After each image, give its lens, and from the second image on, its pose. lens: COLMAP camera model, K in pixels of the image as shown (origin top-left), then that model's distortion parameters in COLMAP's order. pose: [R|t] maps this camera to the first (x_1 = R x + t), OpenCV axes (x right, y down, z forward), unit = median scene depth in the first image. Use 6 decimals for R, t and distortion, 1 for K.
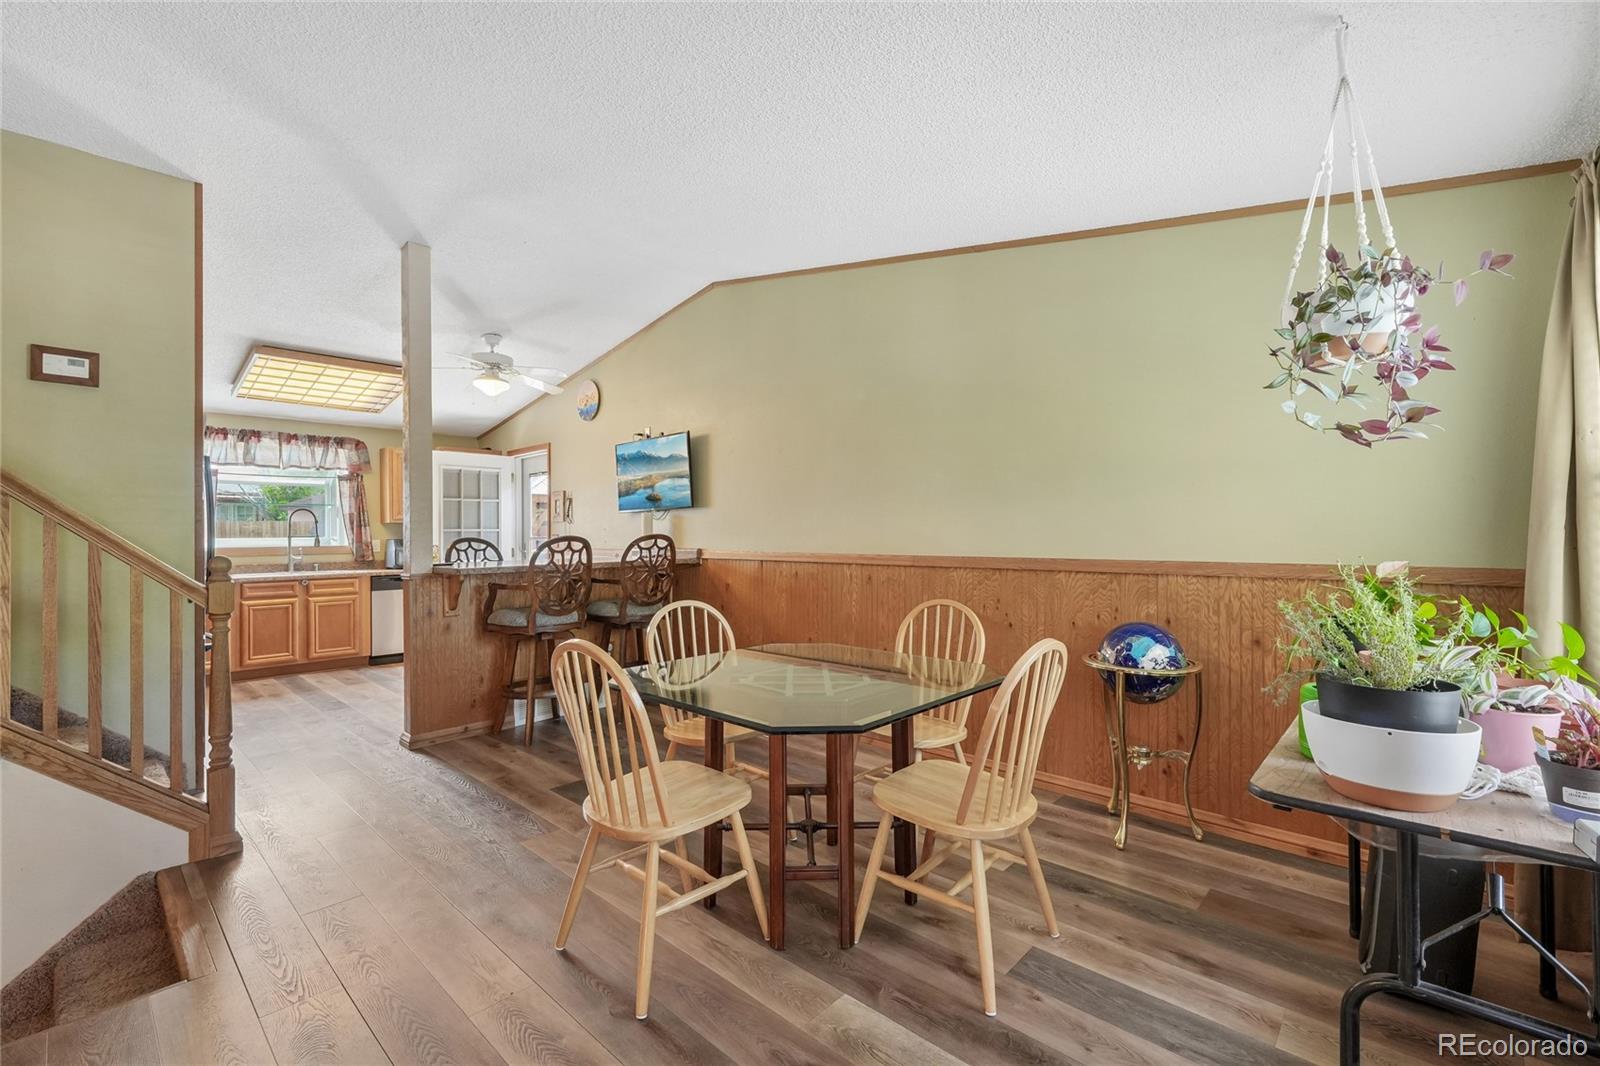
lens RADIAL K [[689.5, 0, 800.0], [0, 689.5, 533.0], [0, 0, 1]] dist [-0.000031, 0.000094]
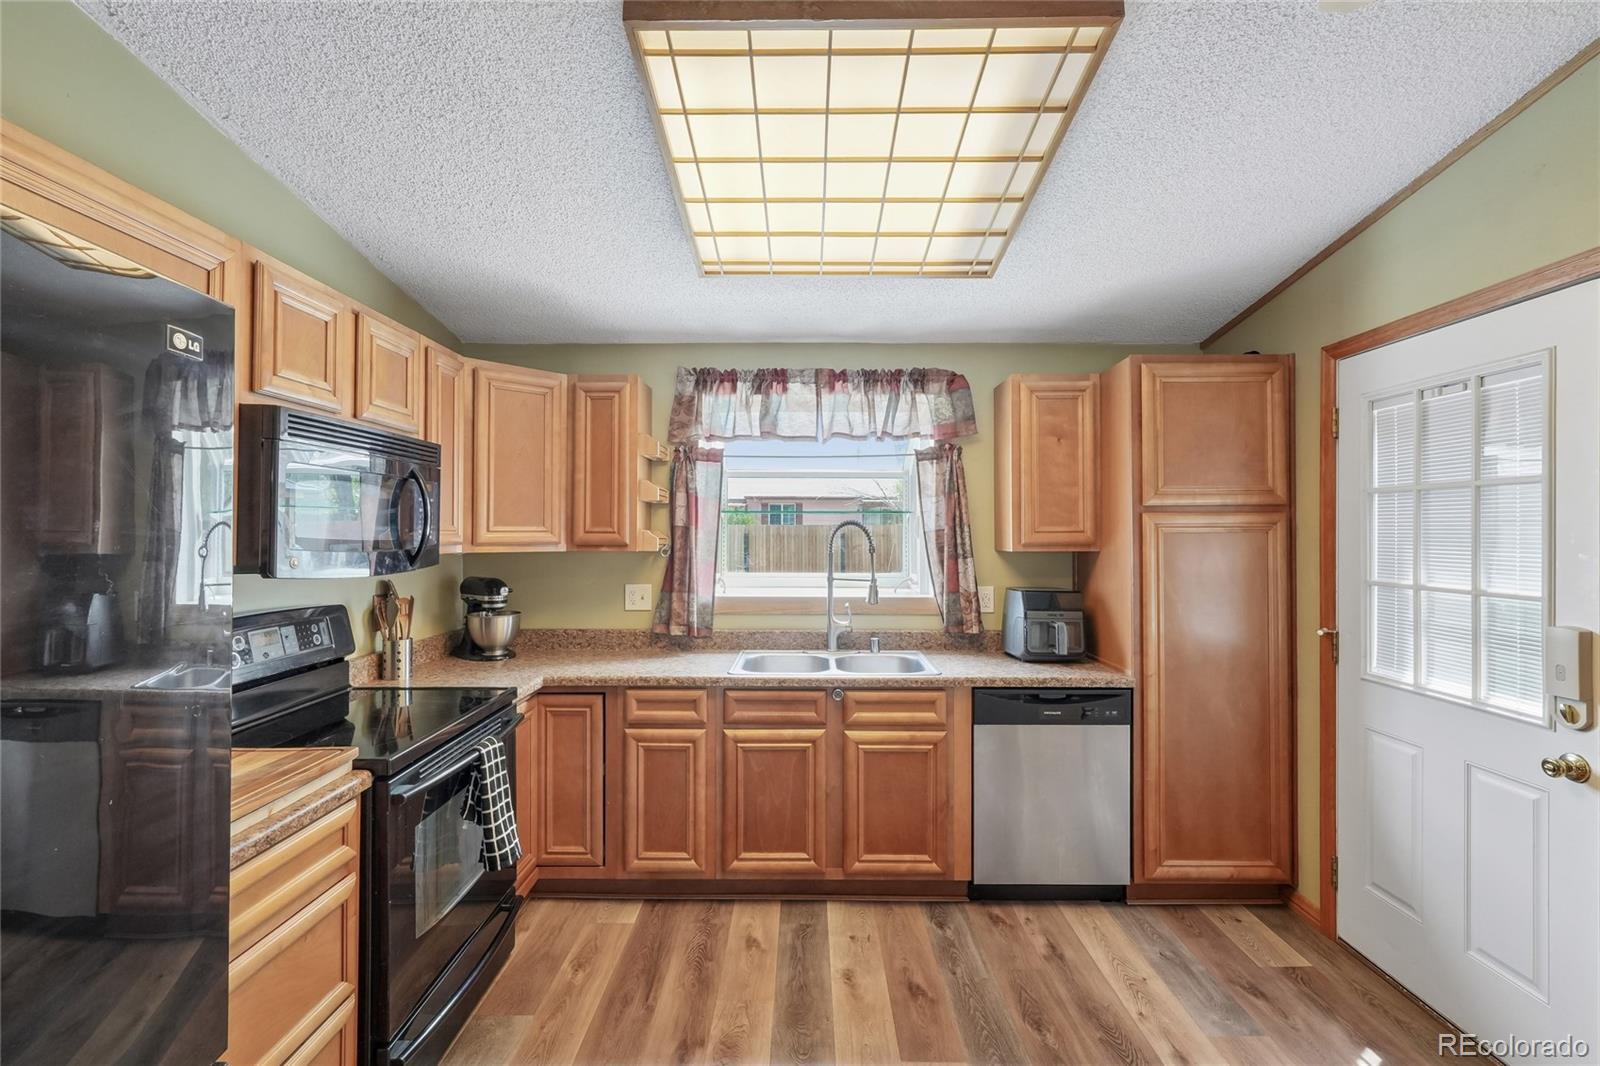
lens RADIAL K [[689.5, 0, 800.0], [0, 689.5, 533.0], [0, 0, 1]] dist [-0.000031, 0.000094]
pose [[0.681700, -0.004206, -0.731620, -0.384442], [-0.006418, 0.999911, -0.011729, -0.020528], [0.731604, 0.012691, 0.681612, 0.630467]]
